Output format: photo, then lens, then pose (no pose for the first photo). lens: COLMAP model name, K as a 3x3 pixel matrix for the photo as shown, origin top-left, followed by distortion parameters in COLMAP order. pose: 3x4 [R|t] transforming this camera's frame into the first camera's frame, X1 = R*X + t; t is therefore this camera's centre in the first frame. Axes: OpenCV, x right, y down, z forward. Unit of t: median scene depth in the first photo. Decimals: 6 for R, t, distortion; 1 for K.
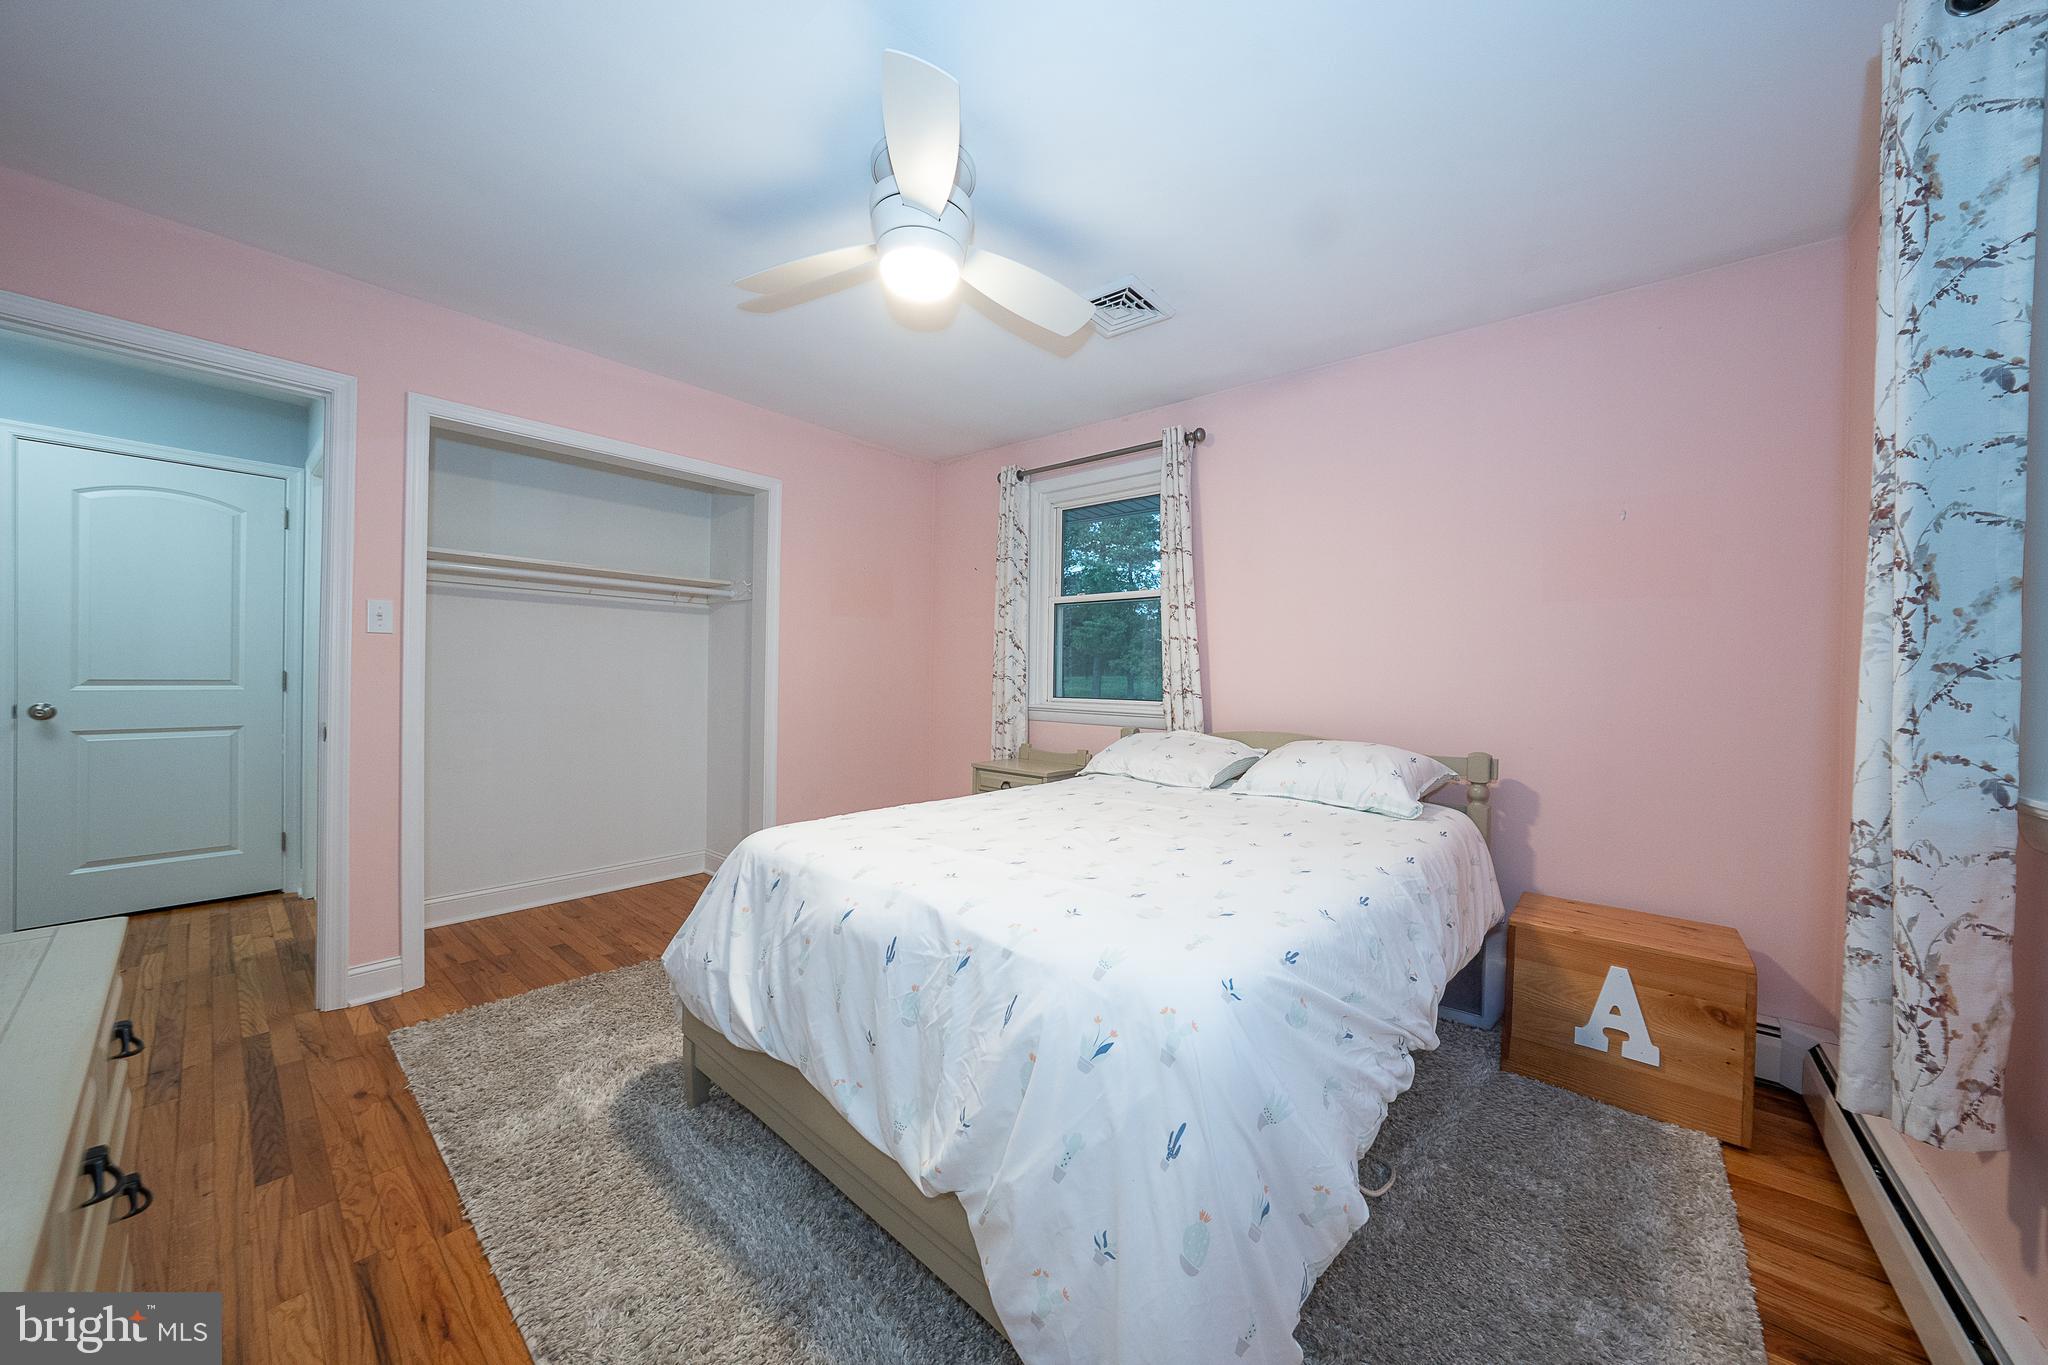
lens RADIAL K [[700.7, 0, 1032.2], [0, 700.7, 678.3], [0, 0, 1]] dist [-0.030961, 0.006438]
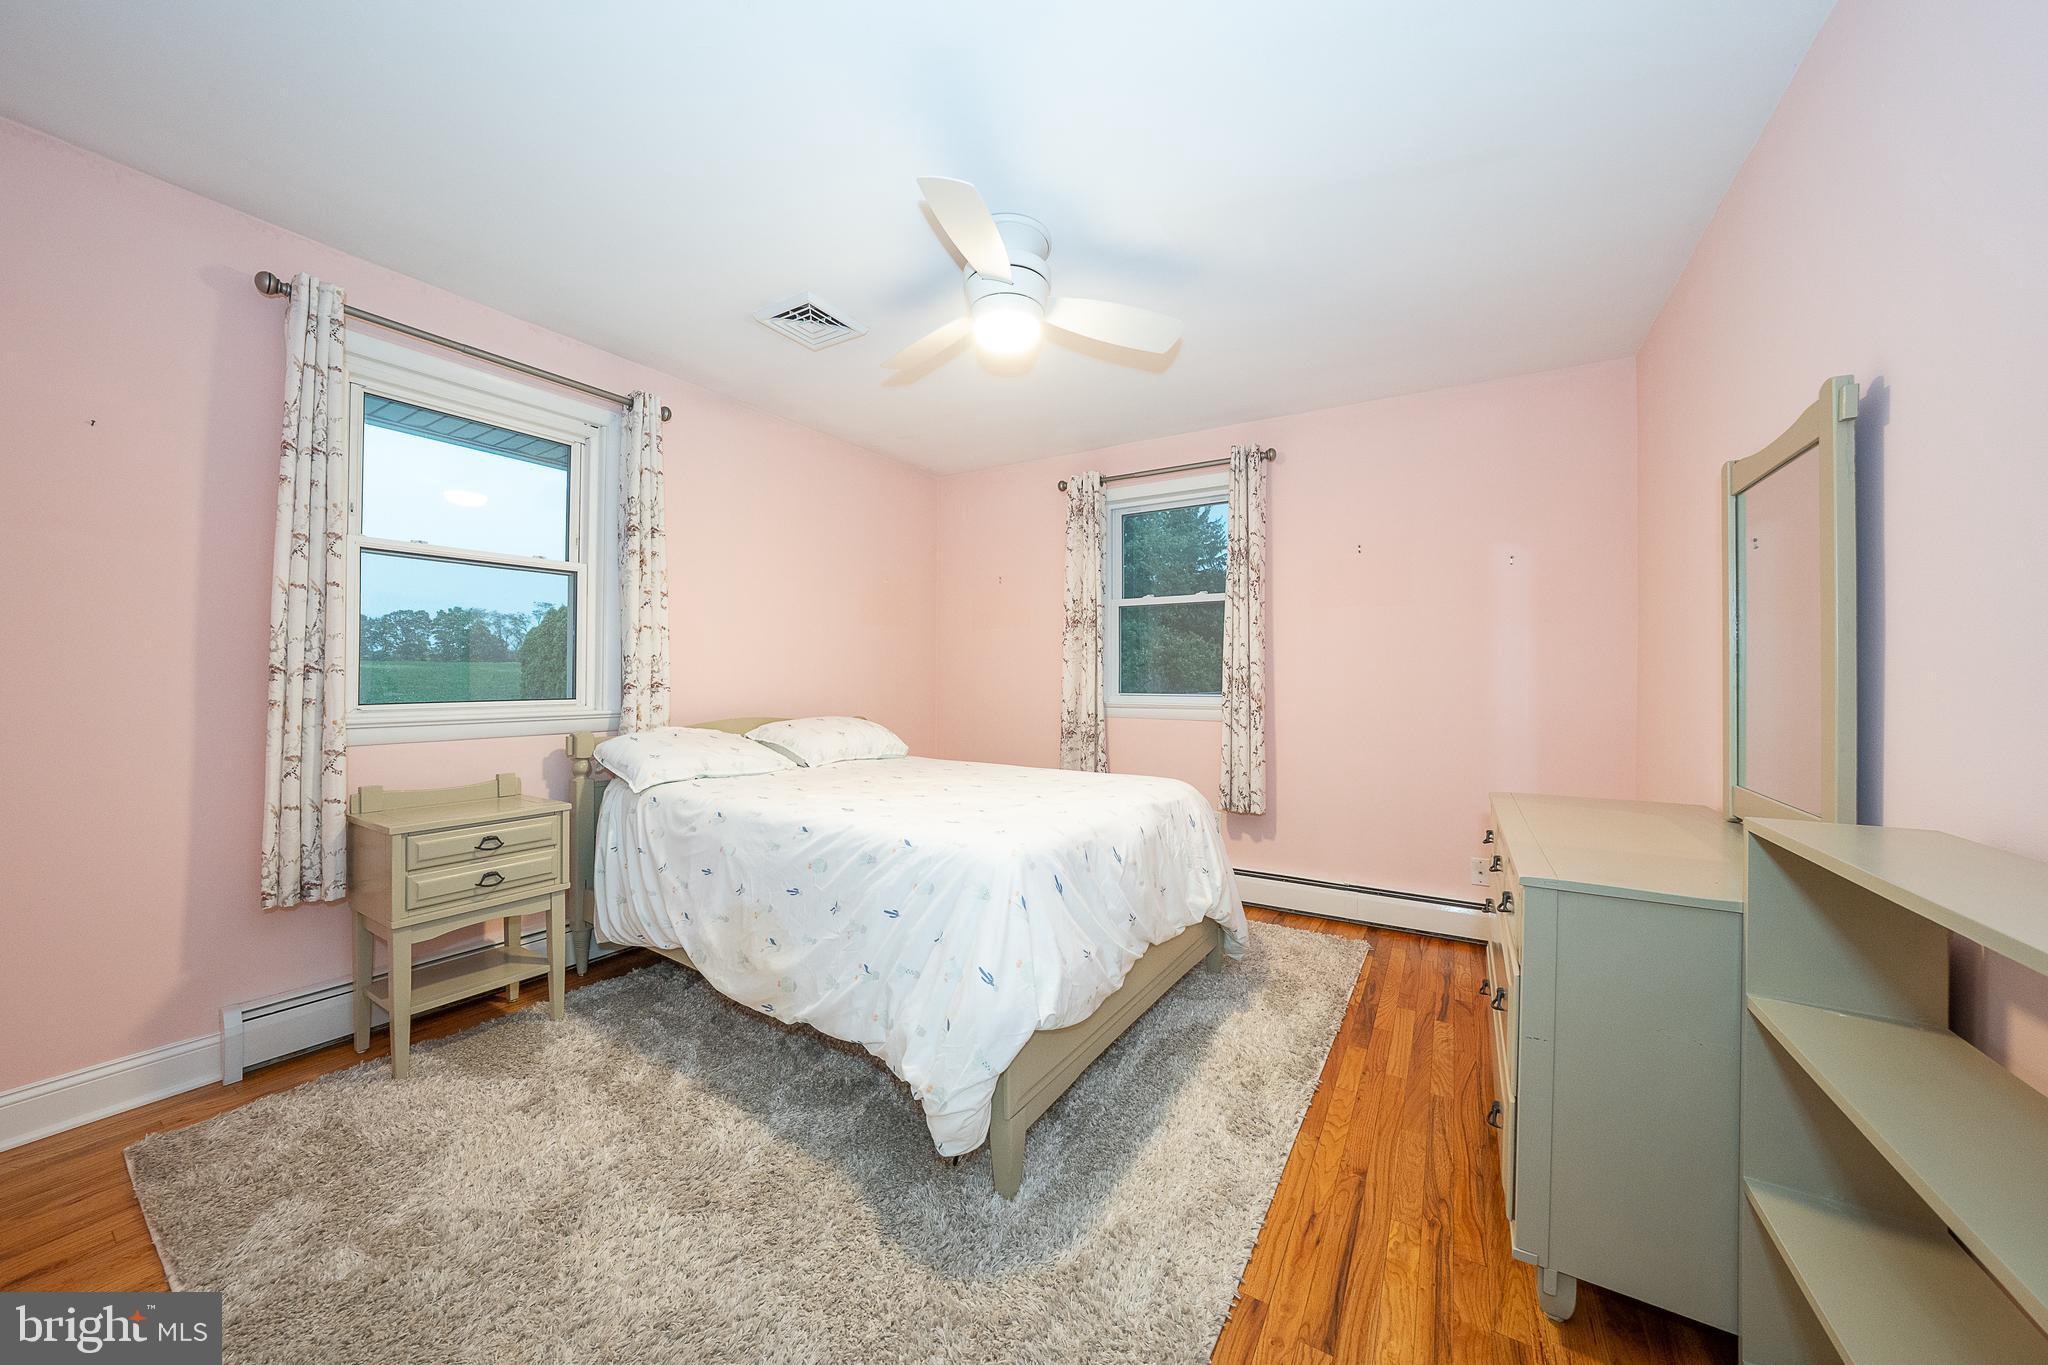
lens RADIAL K [[700.7, 0, 1031.0], [0, 700.7, 674.9], [0, 0, 1]] dist [-0.030961, 0.006438]
pose [[-0.142337, -0.012753, 0.989736, -0.642828], [-0.004054, 0.999916, 0.012301, -0.007779], [-0.989810, -0.002262, -0.142377, 0.538910]]
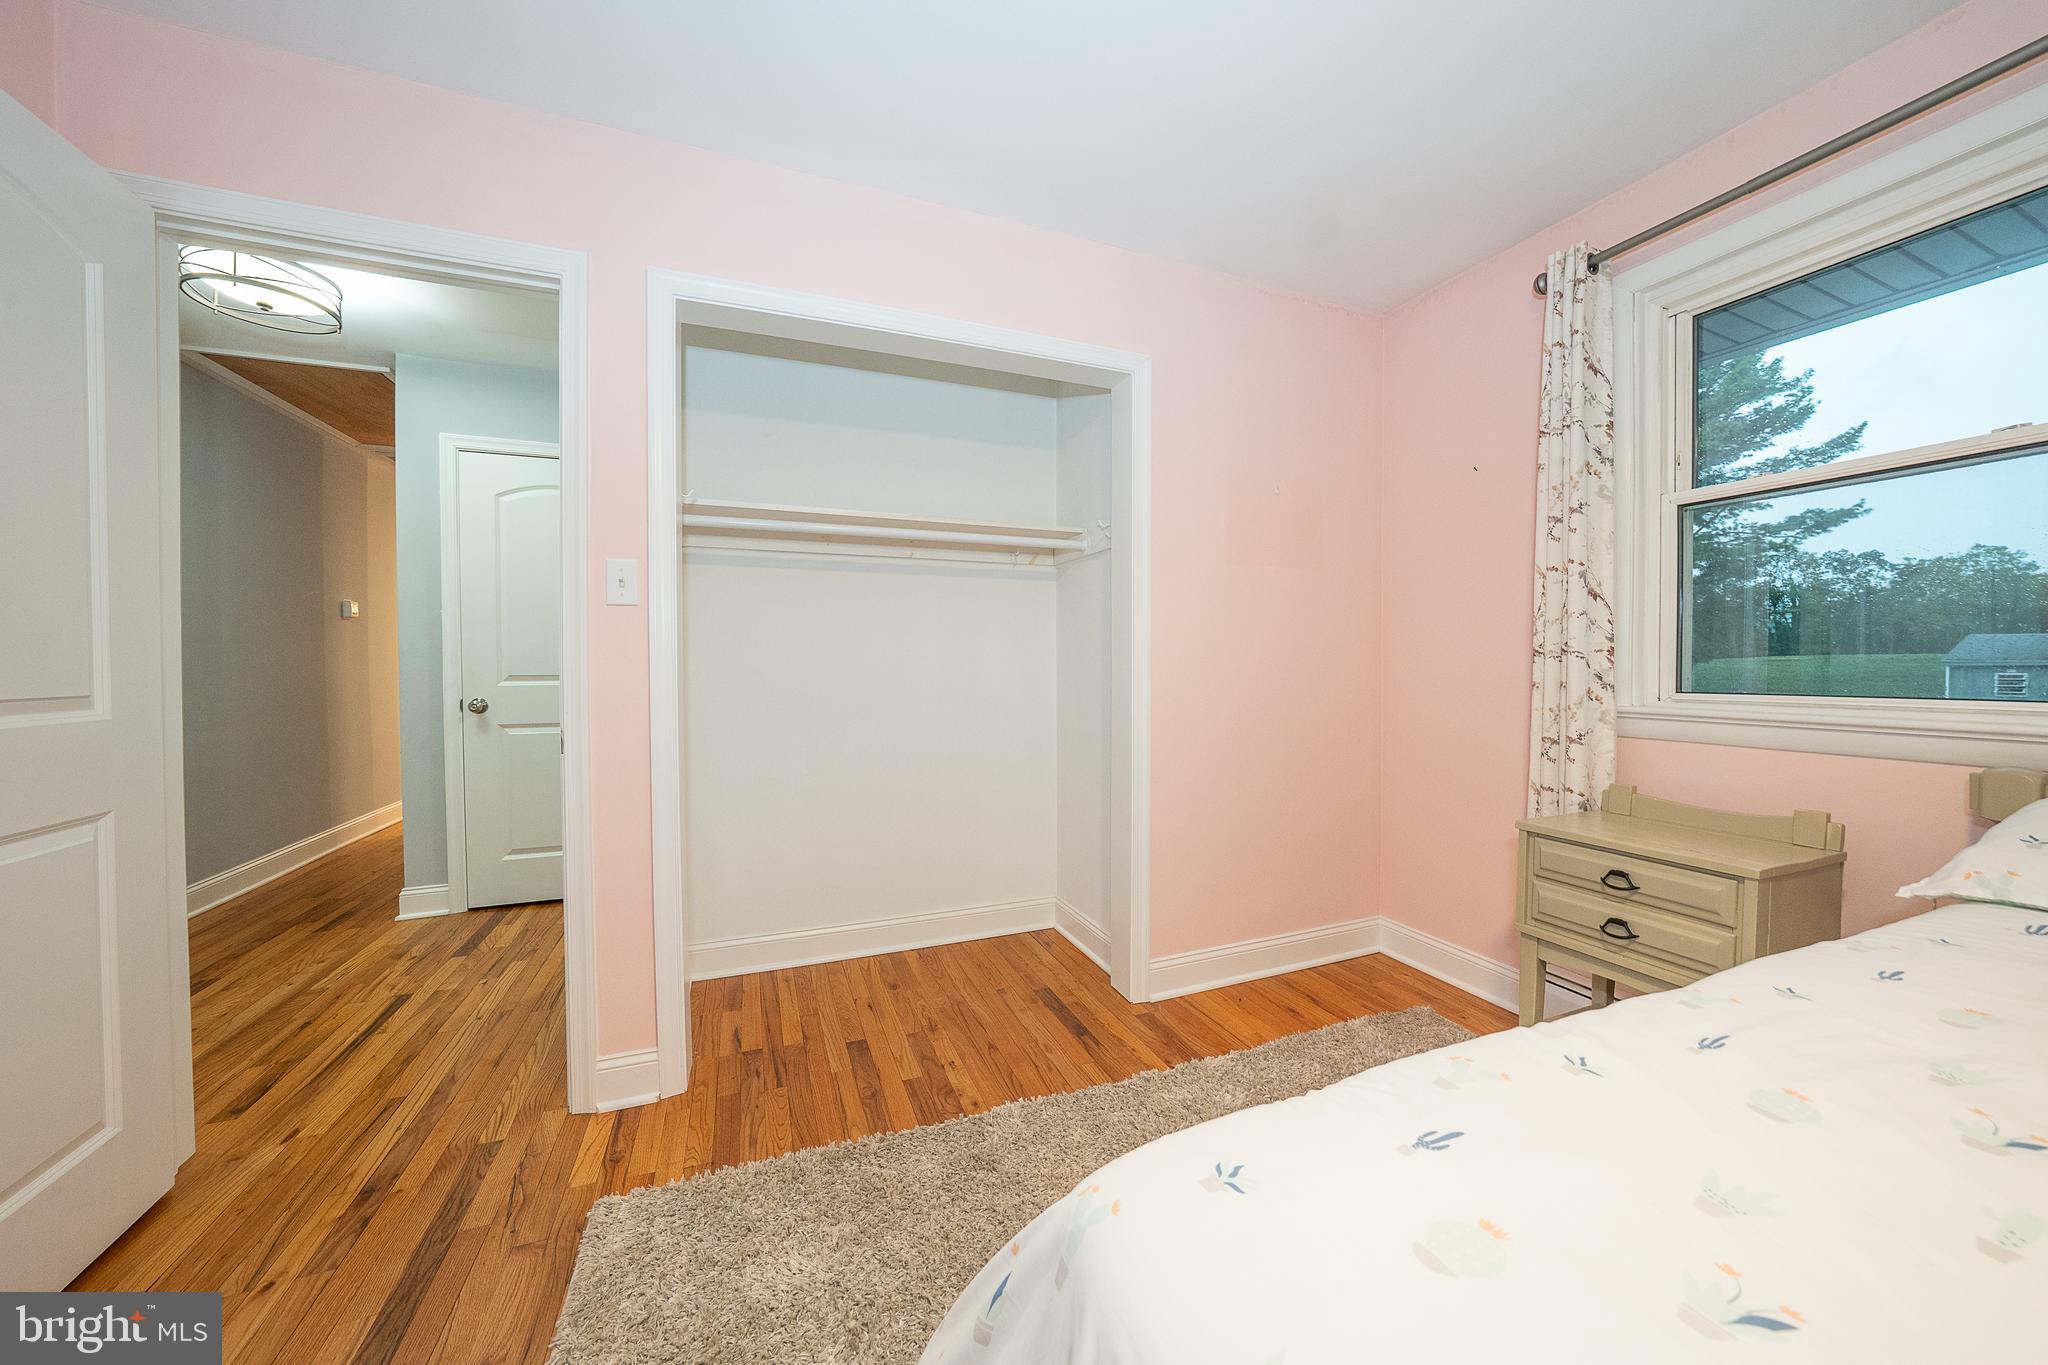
lens RADIAL K [[700.7, 0, 1024.7], [0, 700.7, 681.0], [0, 0, 1]] dist [-0.030961, 0.006438]
pose [[0.873478, -0.005875, -0.486829, -0.143594], [0.013457, 0.999836, 0.012079, 0.006891], [0.486678, -0.017102, 0.873414, 0.358995]]
